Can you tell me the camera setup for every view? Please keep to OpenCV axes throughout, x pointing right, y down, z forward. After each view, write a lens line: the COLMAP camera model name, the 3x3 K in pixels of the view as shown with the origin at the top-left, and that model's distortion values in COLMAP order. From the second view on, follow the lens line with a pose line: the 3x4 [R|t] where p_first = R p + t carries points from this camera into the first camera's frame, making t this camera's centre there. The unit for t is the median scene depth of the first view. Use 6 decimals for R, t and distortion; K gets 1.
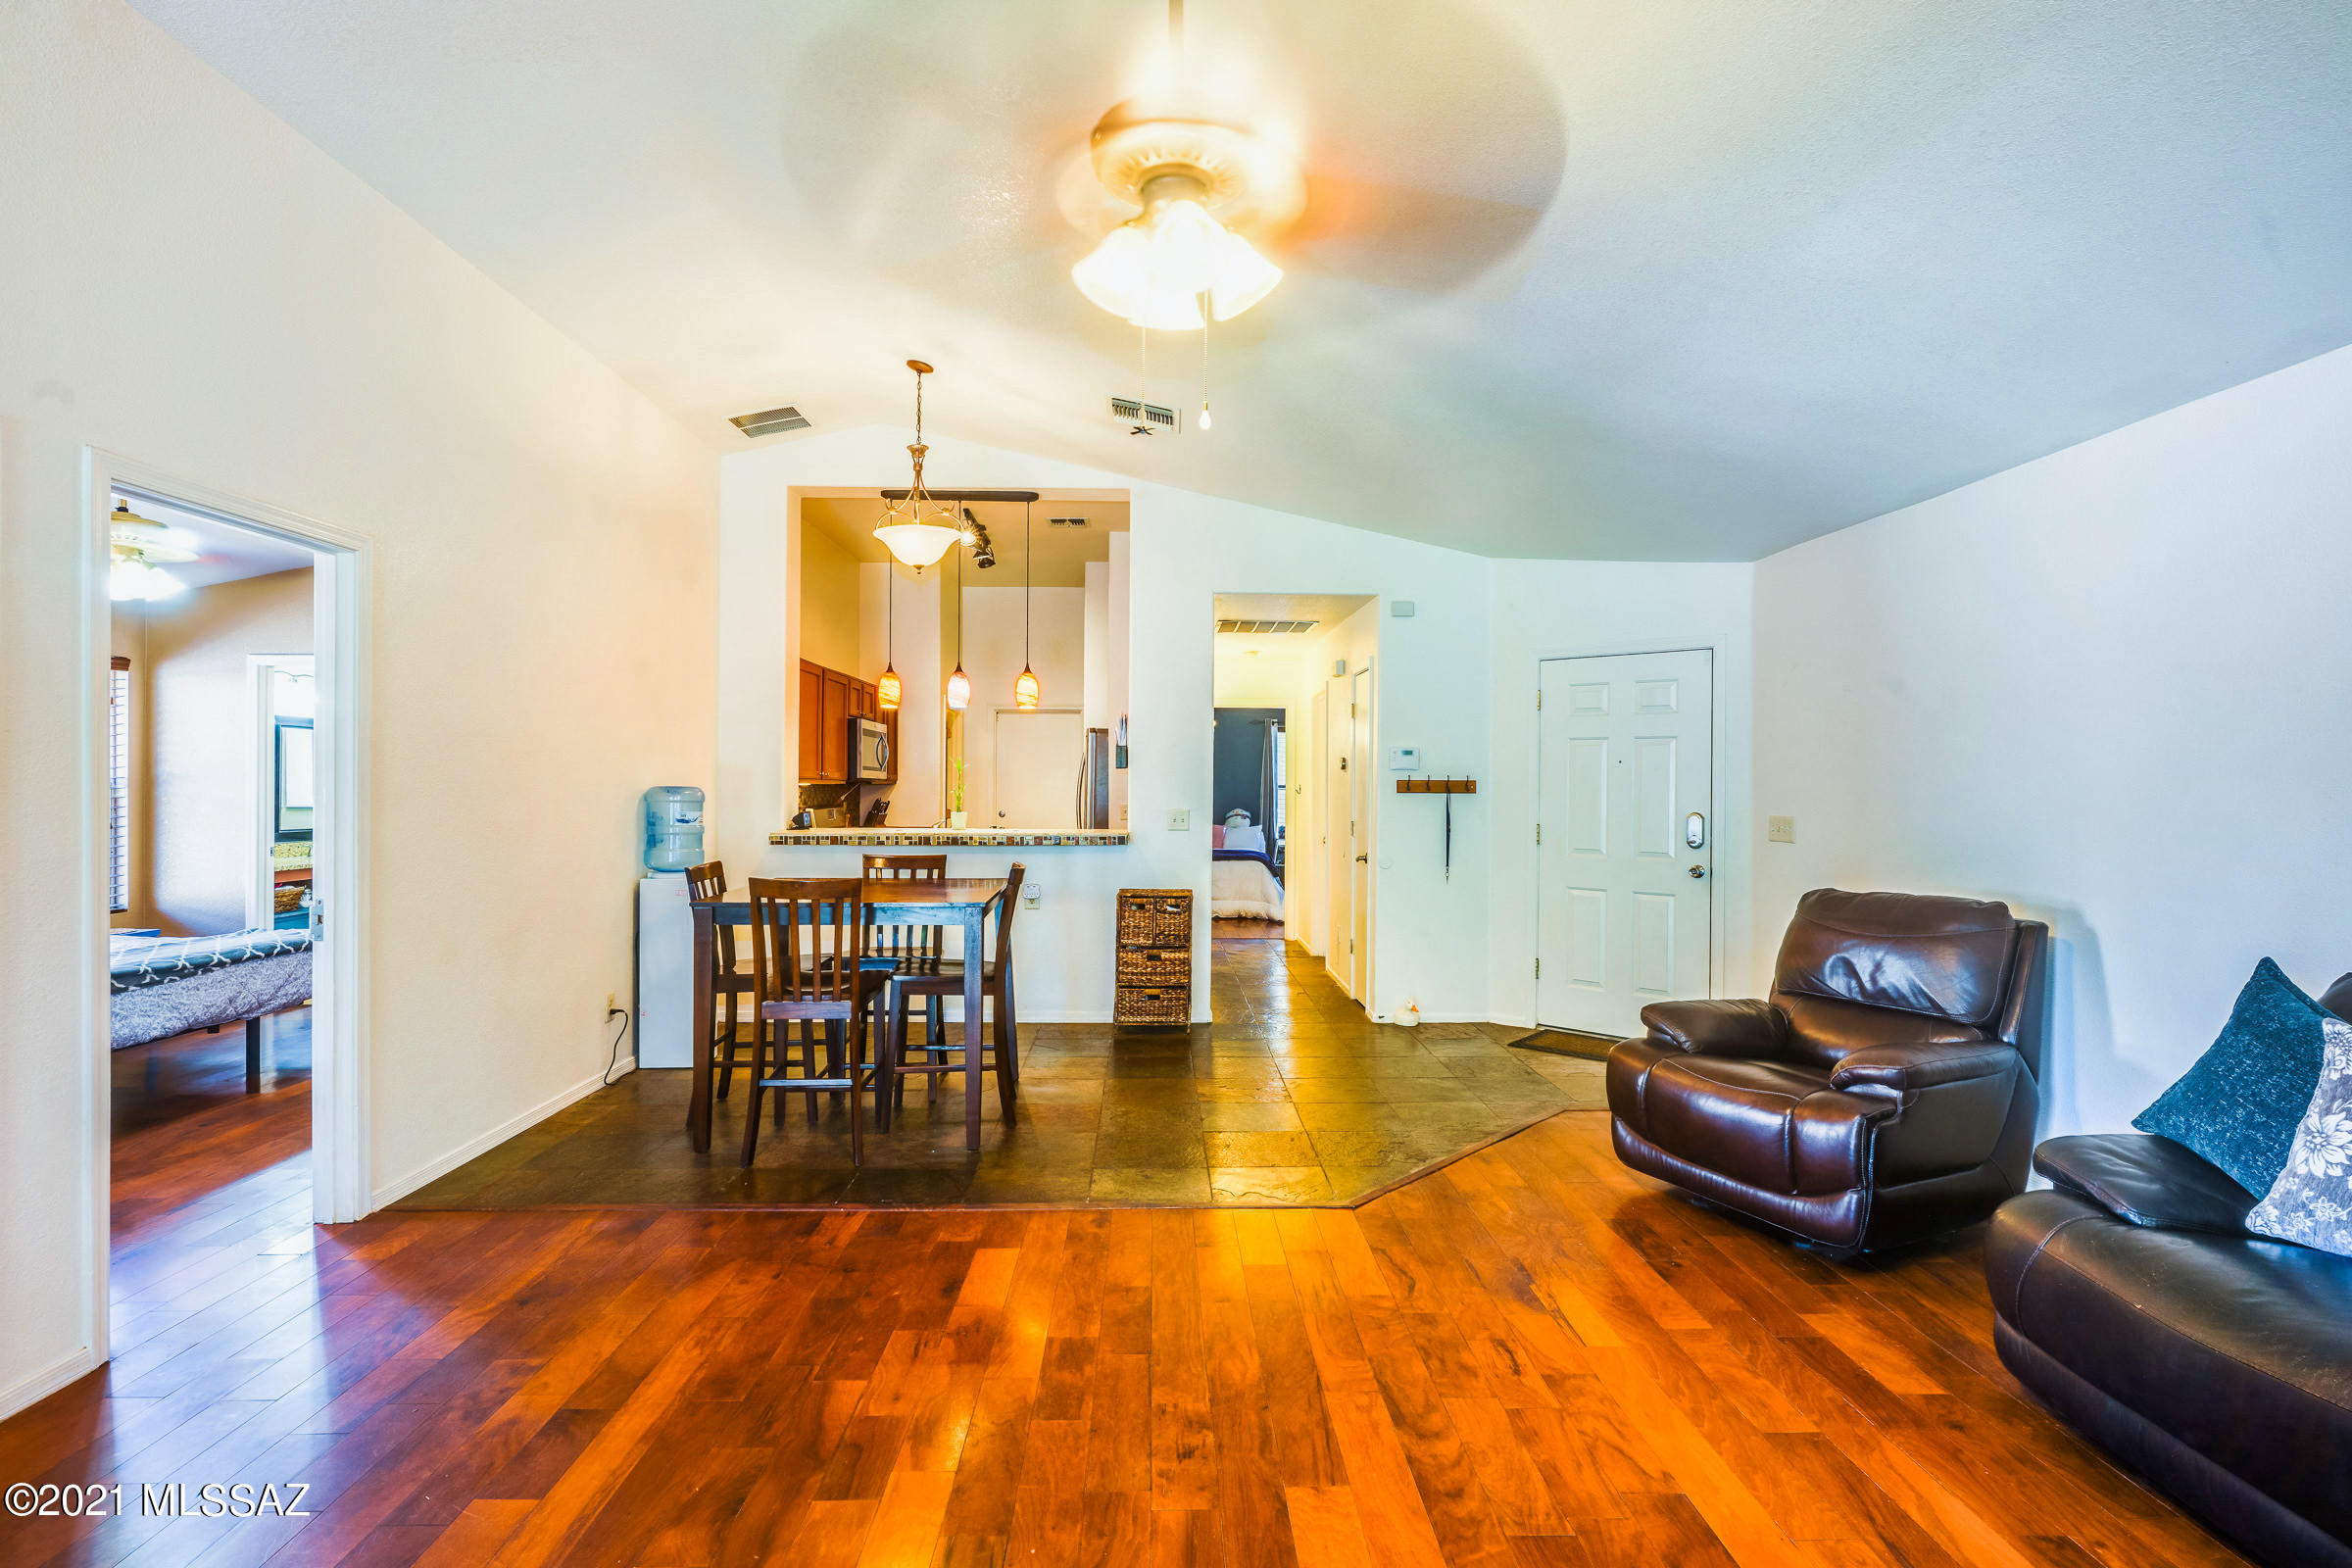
lens RADIAL K [[1139.2, 0, 1170.0], [0, 1139.2, 784.0], [0, 0, 1]] dist [-0.002312, 0.000425]
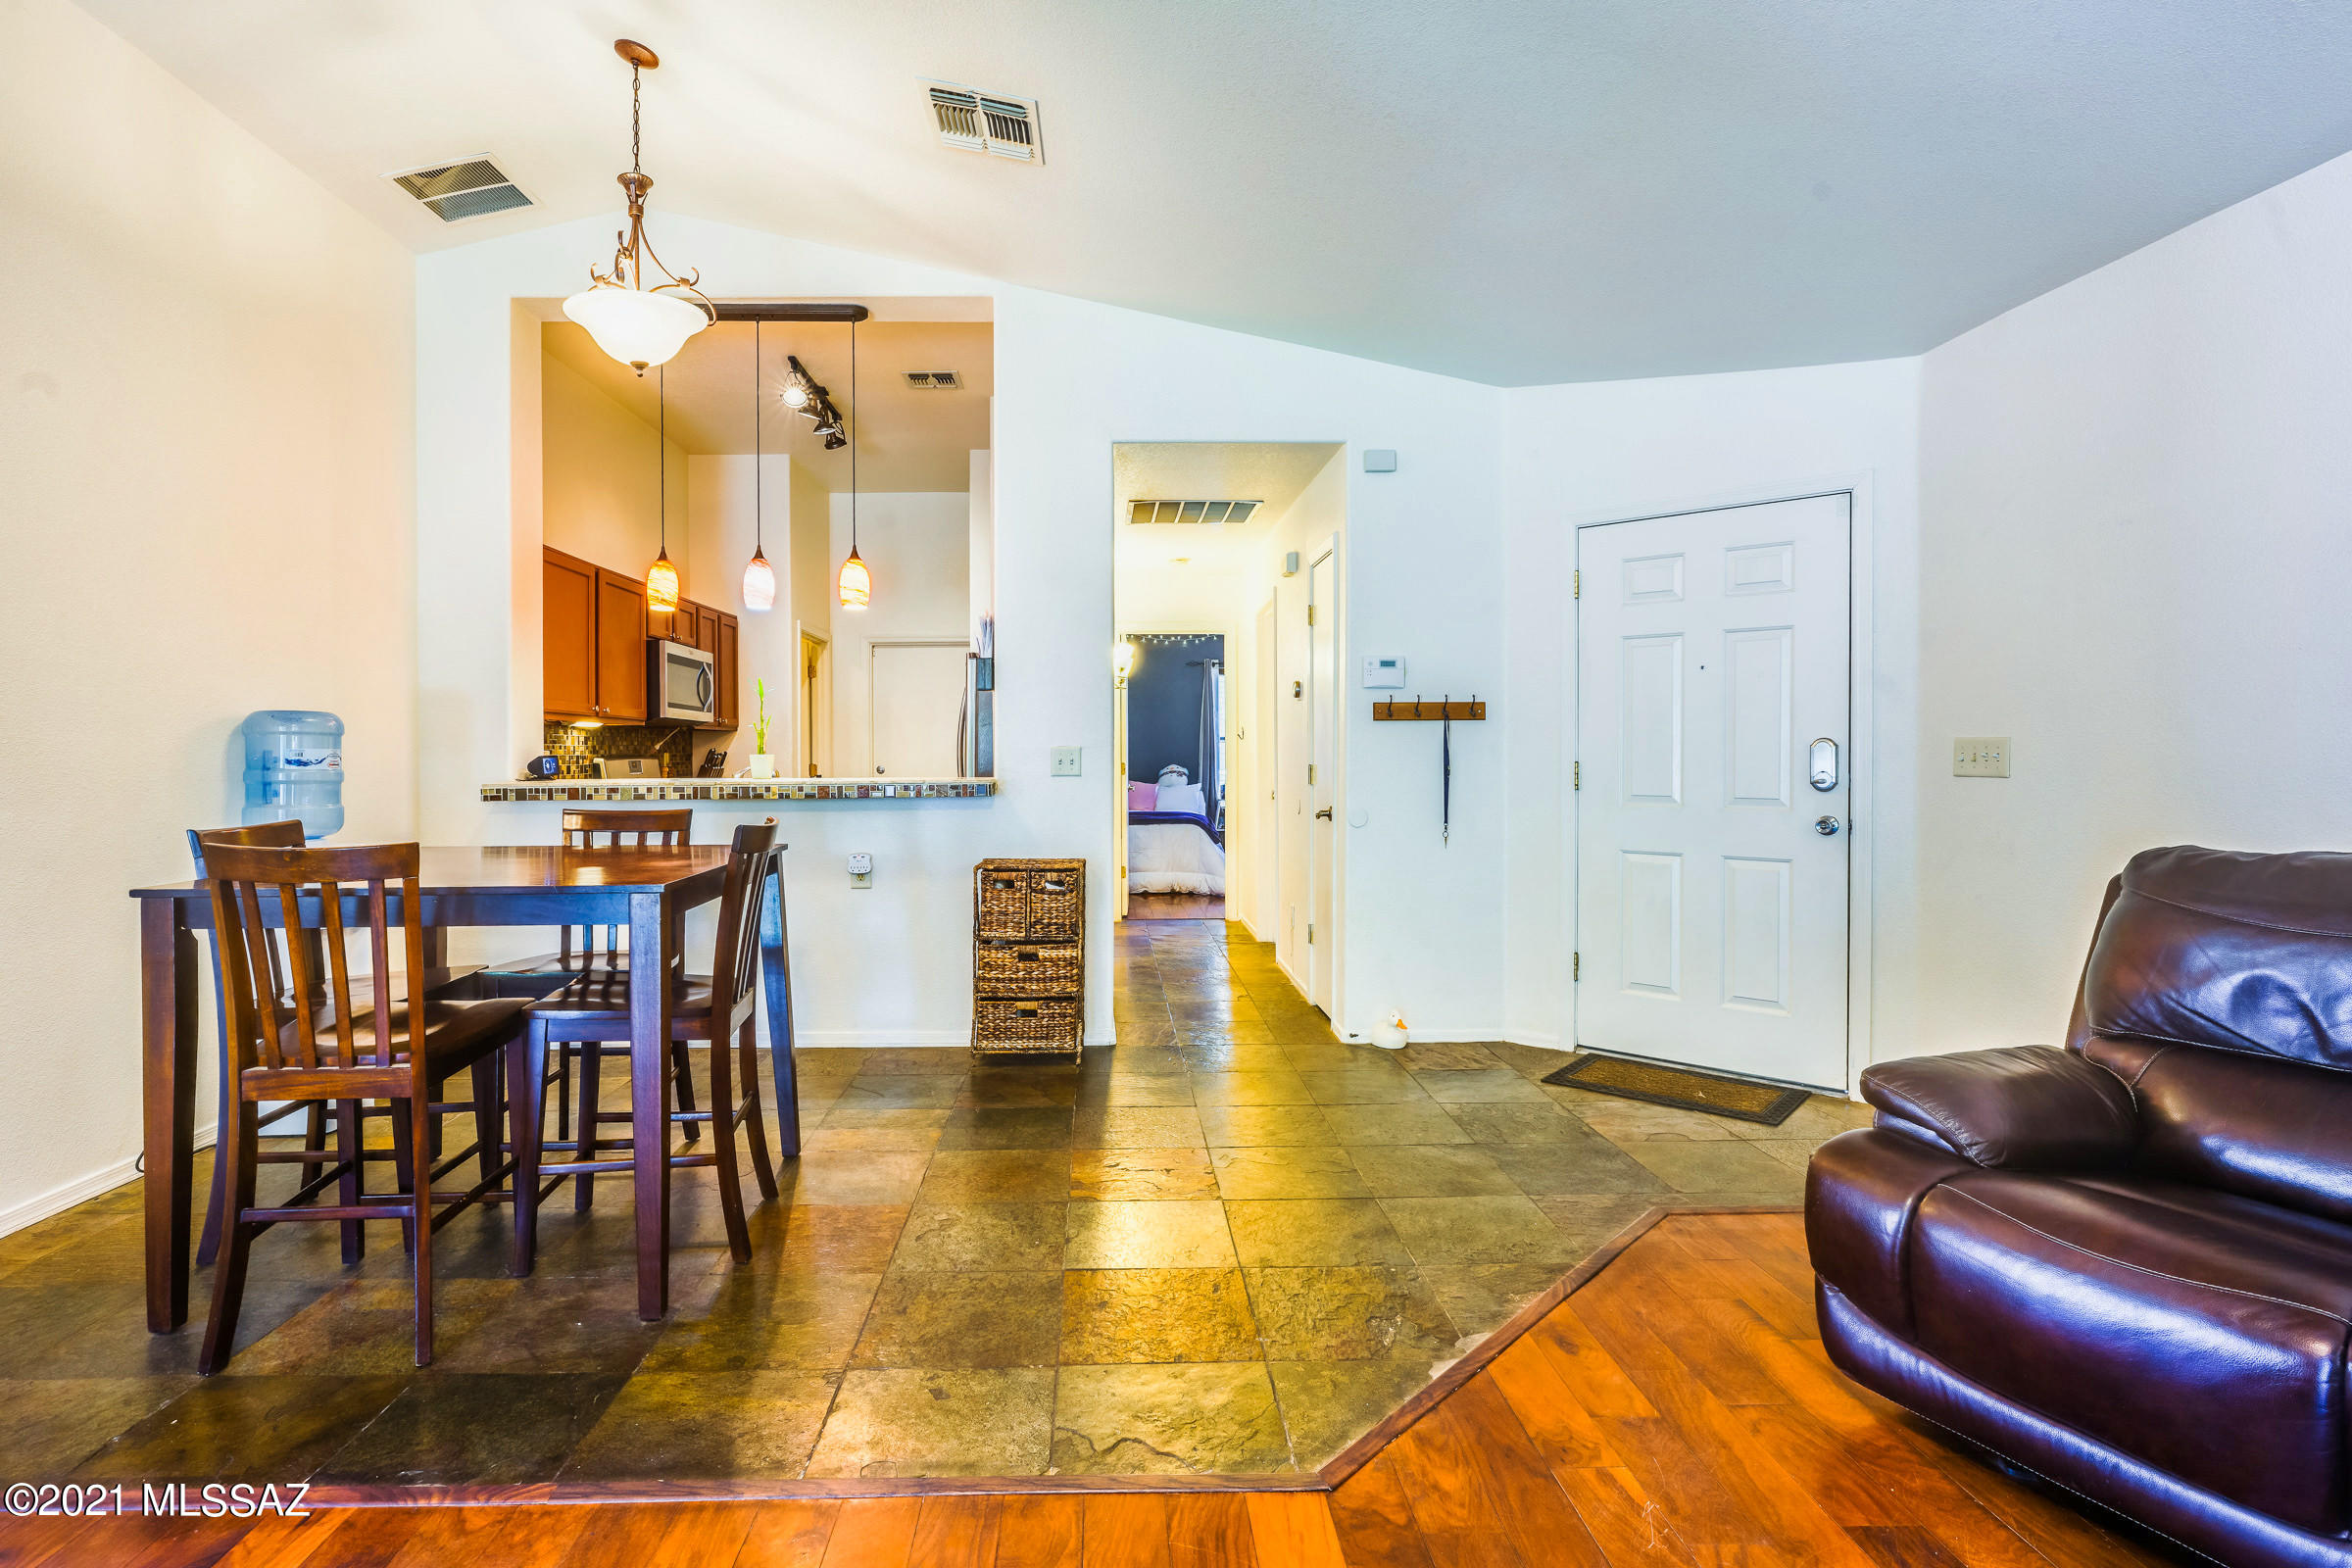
lens RADIAL K [[1158.3, 0, 1105.3], [0, 1158.3, 769.8], [0, 0, 1]] dist [-0.001491, 0.000547]
pose [[0.999885, -0.009874, -0.011540, 0.045802], [0.010041, 0.999844, 0.014543, 0.030037], [0.011395, -0.014657, 0.999828, 0.315699]]
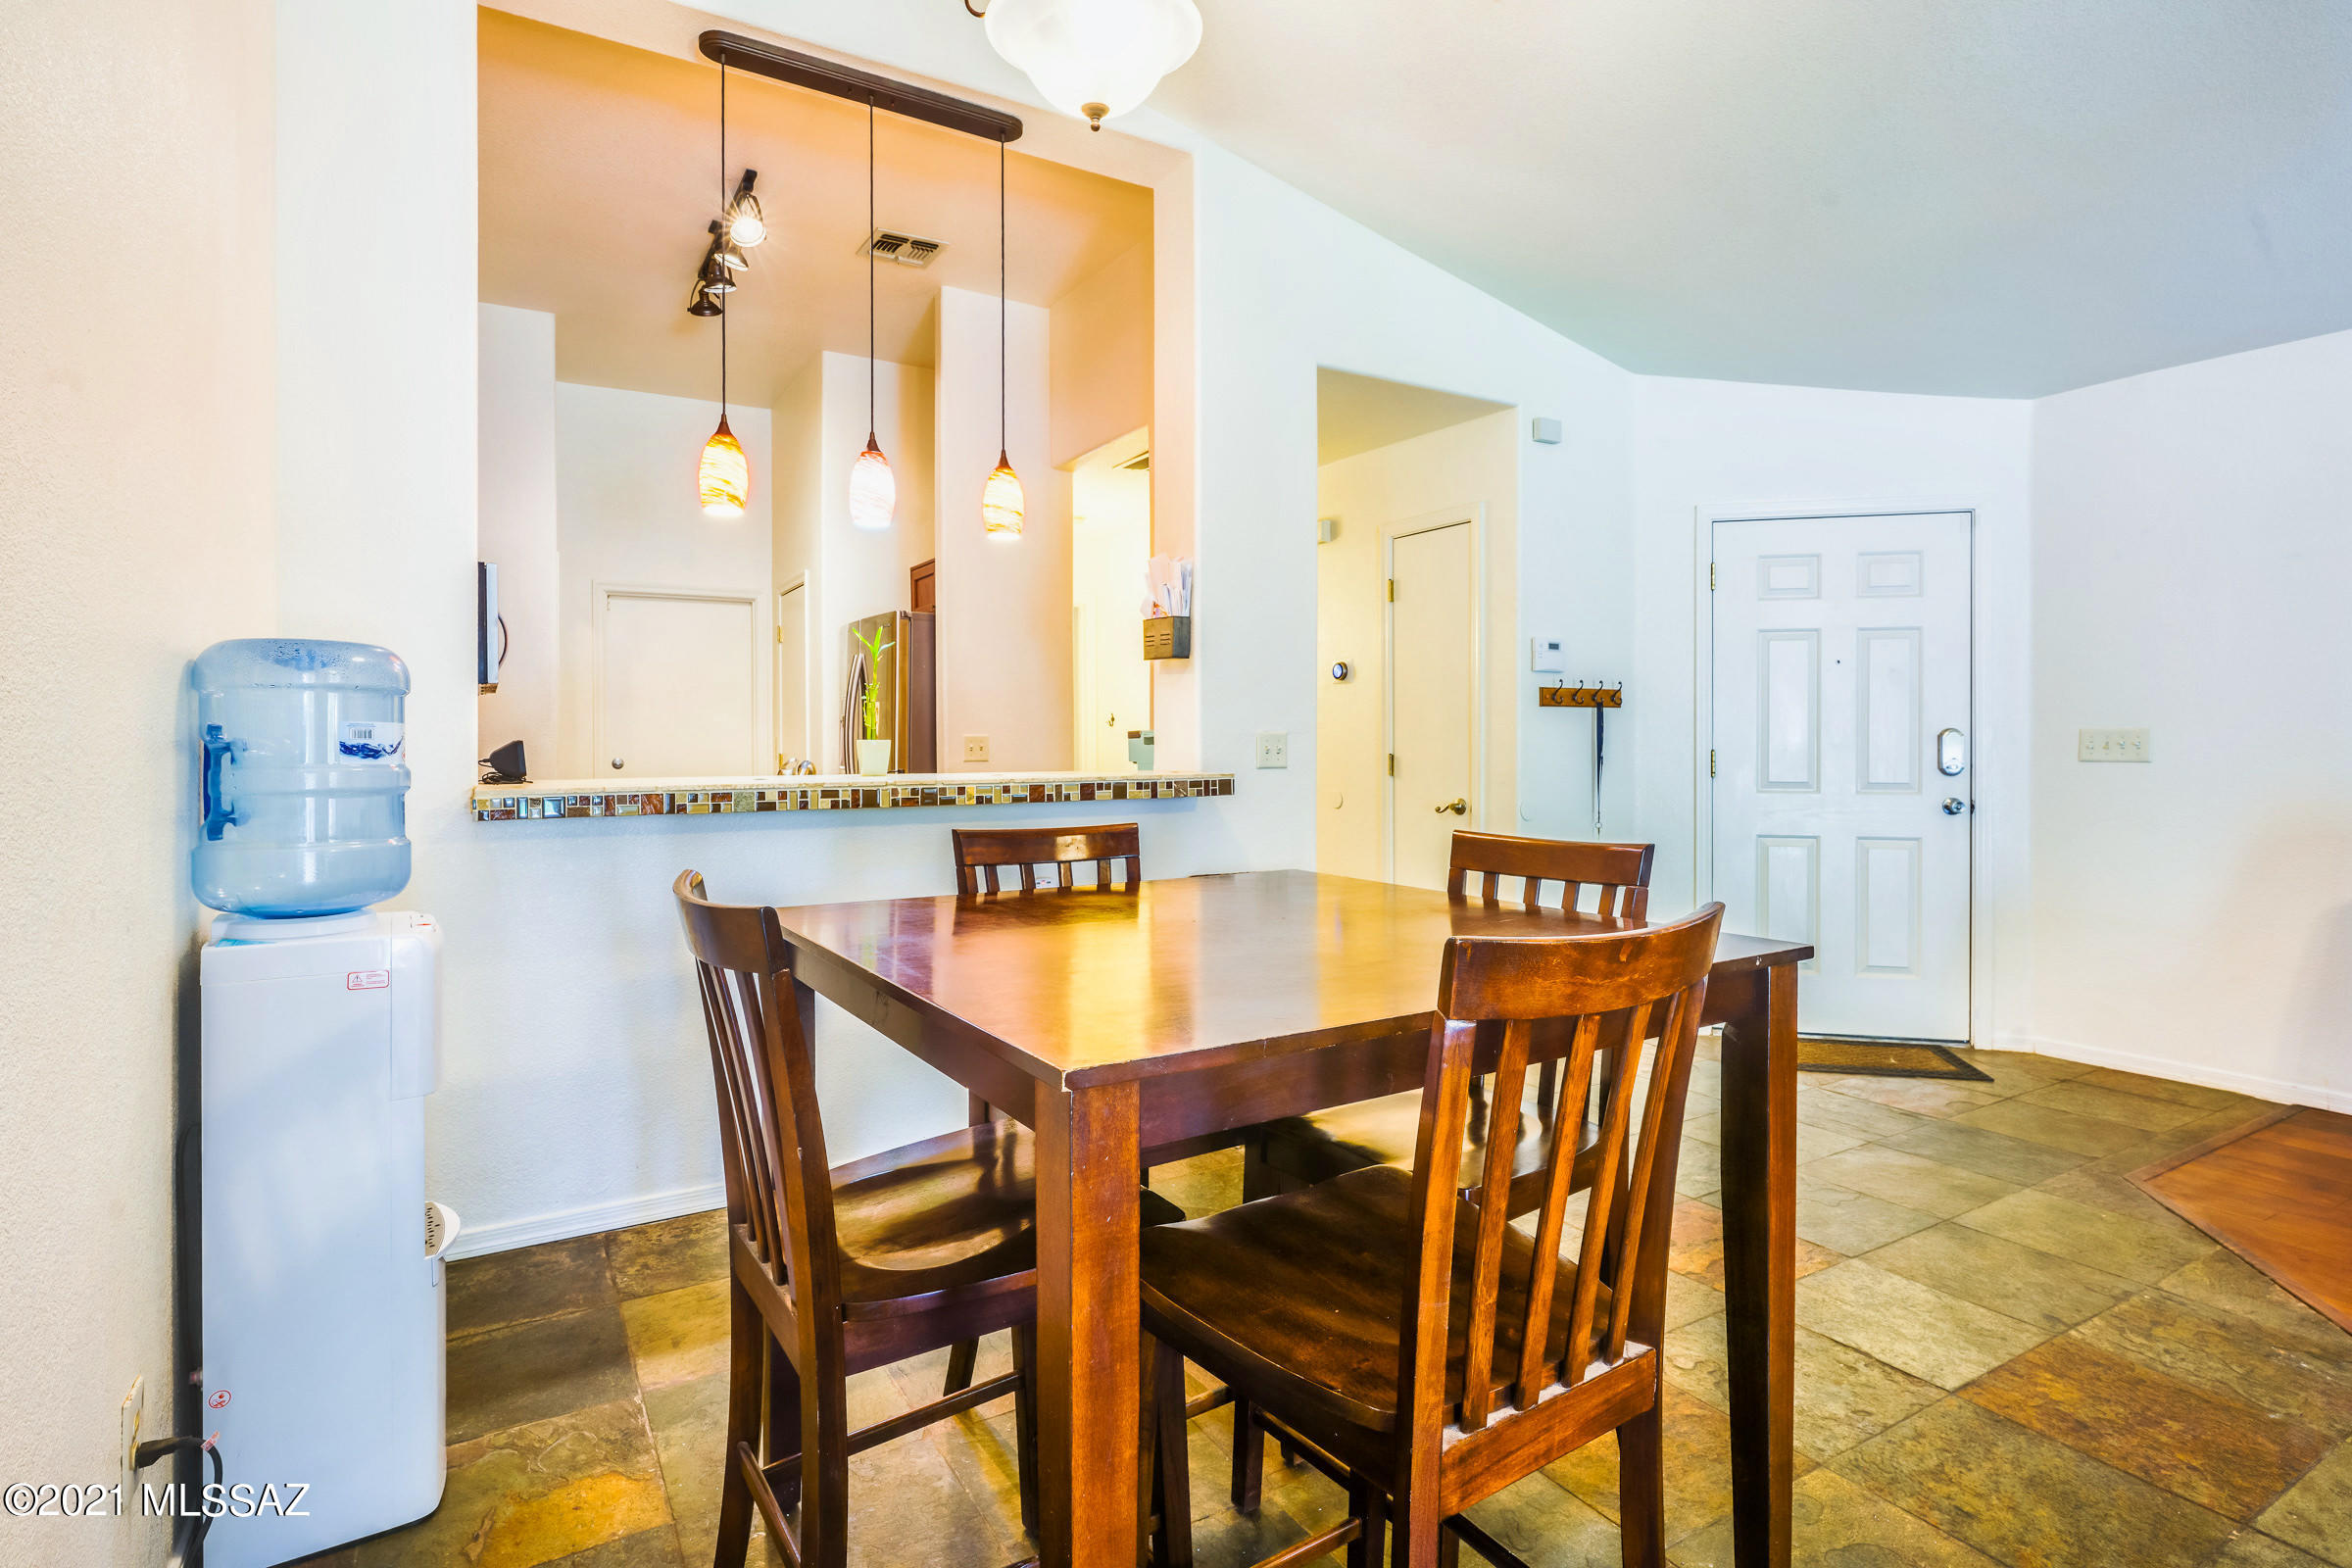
lens RADIAL K [[1185.8, 0, 1183.2], [0, 1185.8, 749.8], [0, 0, 1]] dist [-0.001409, 0.000109]
pose [[0.870826, -0.010485, 0.491480, -0.370496], [0.007136, 0.999937, 0.008689, 0.029429], [-0.491540, -0.004059, 0.870846, 0.571973]]
